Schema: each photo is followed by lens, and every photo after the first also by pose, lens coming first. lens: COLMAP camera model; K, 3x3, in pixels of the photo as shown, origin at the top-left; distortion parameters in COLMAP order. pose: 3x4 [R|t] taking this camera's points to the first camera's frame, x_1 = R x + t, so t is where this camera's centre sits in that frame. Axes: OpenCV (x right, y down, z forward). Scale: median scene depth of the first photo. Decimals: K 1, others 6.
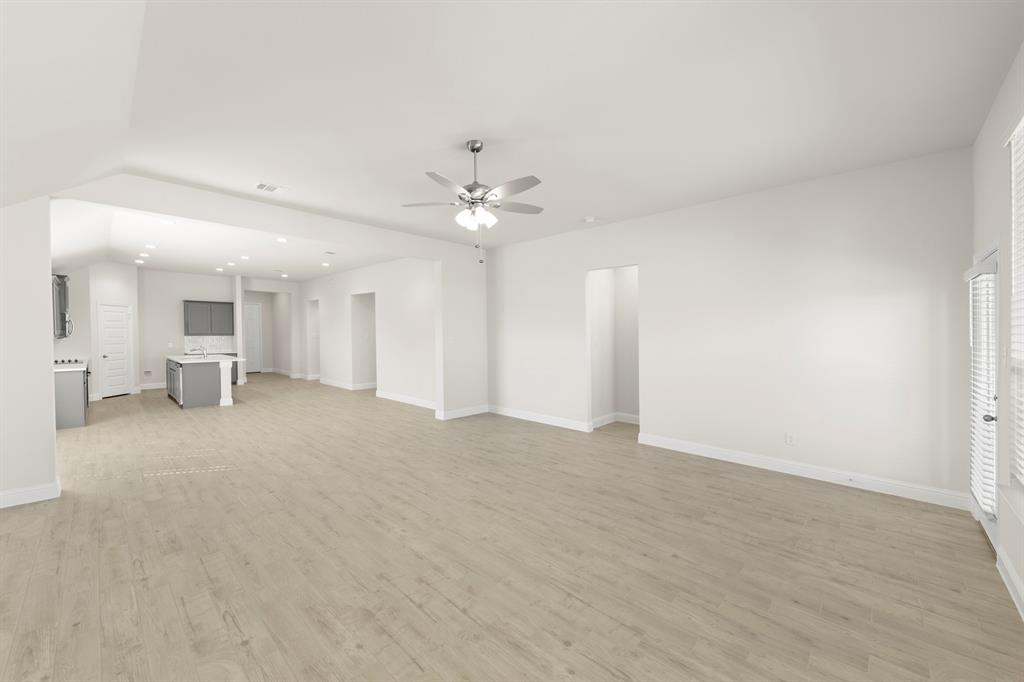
lens RADIAL K [[390.7, 0, 488.0], [0, 390.7, 353.6], [0, 0, 1]] dist [0.006239, -0.001334]
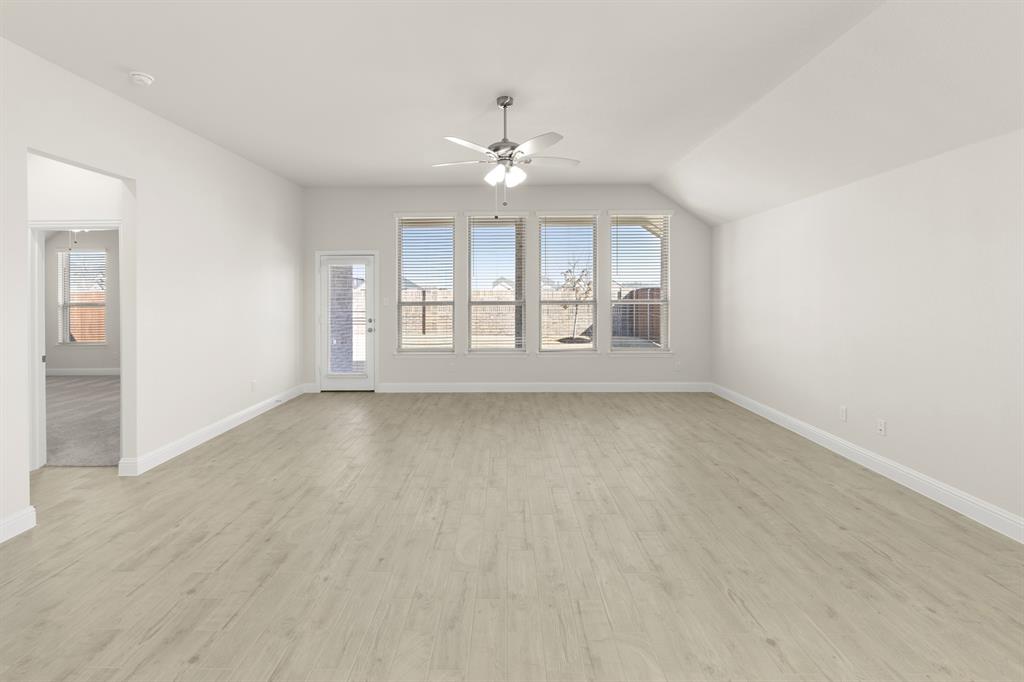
lens RADIAL K [[429.8, 0, 498.5], [0, 429.8, 297.9], [0, 0, 1]] dist [0.000929, -0.001720]
pose [[-0.687702, -0.004955, 0.725977, -0.532657], [0.046918, 0.997583, 0.051253, -0.056868], [-0.724476, 0.069308, -0.685807, 1.178535]]
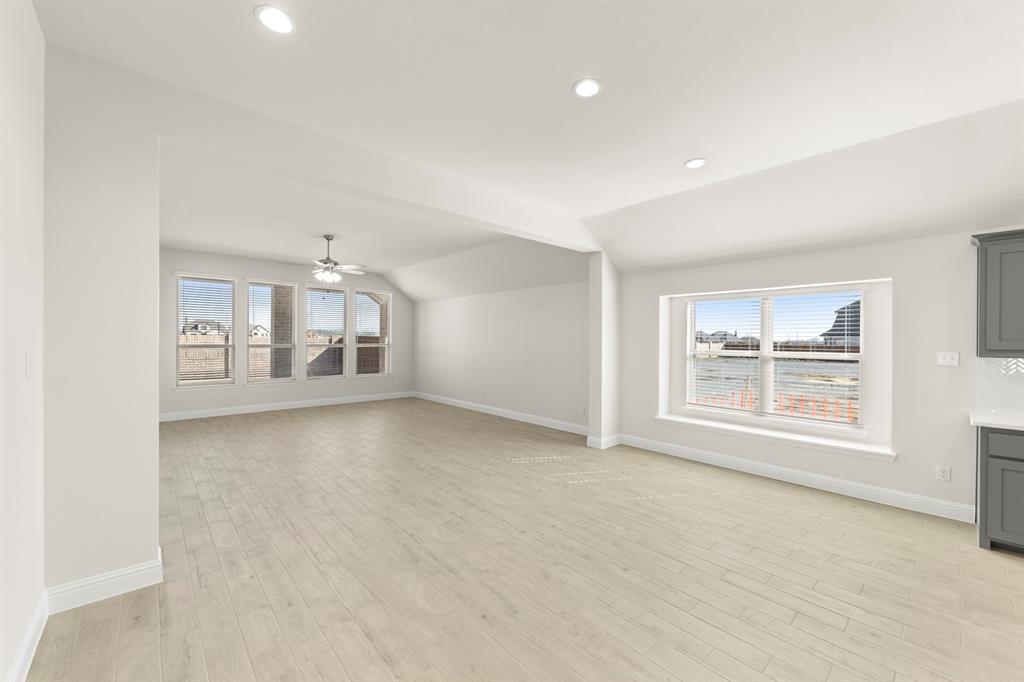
lens RADIAL K [[390.7, 0, 511.9], [0, 390.7, 345.2], [0, 0, 1]] dist [0.006239, -0.001334]
pose [[-0.998906, -0.010000, 0.045688, -0.653166], [-0.006689, 0.997378, 0.072064, -0.103380], [-0.046288, 0.071680, -0.996353, 1.889281]]
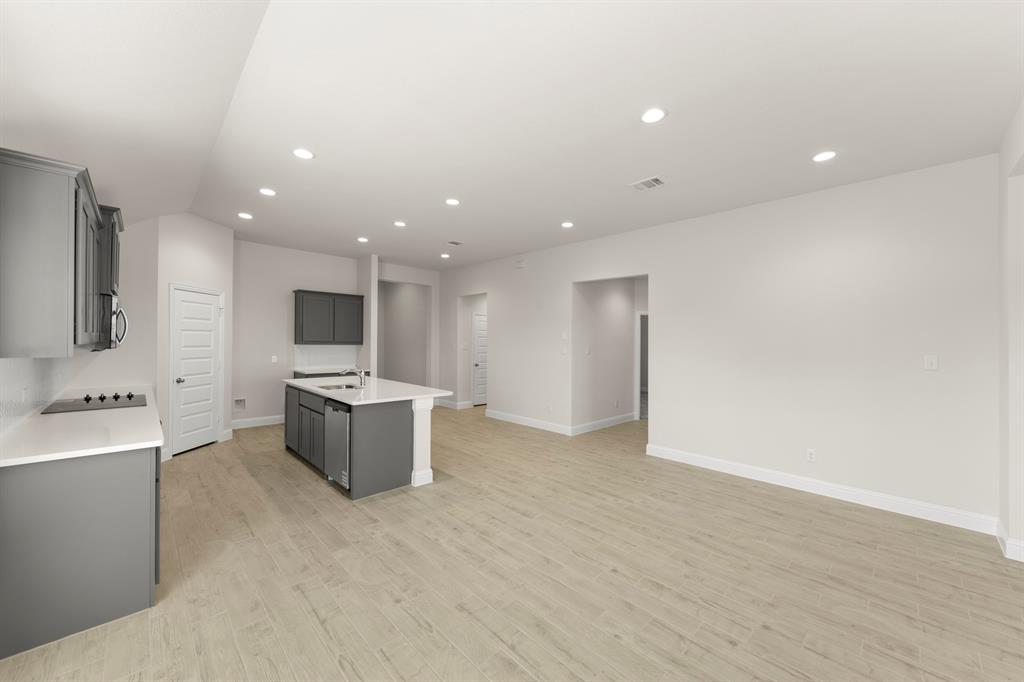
lens RADIAL K [[383.9, 0, 515.5], [0, 383.9, 341.2], [0, 0, 1]] dist [0.007833, -0.001197]
pose [[0.999894, 0.014557, 0.000687, -0.926799], [-0.014490, 0.998107, -0.059772, -0.040620], [-0.001555, 0.059756, 0.998212, 0.831361]]
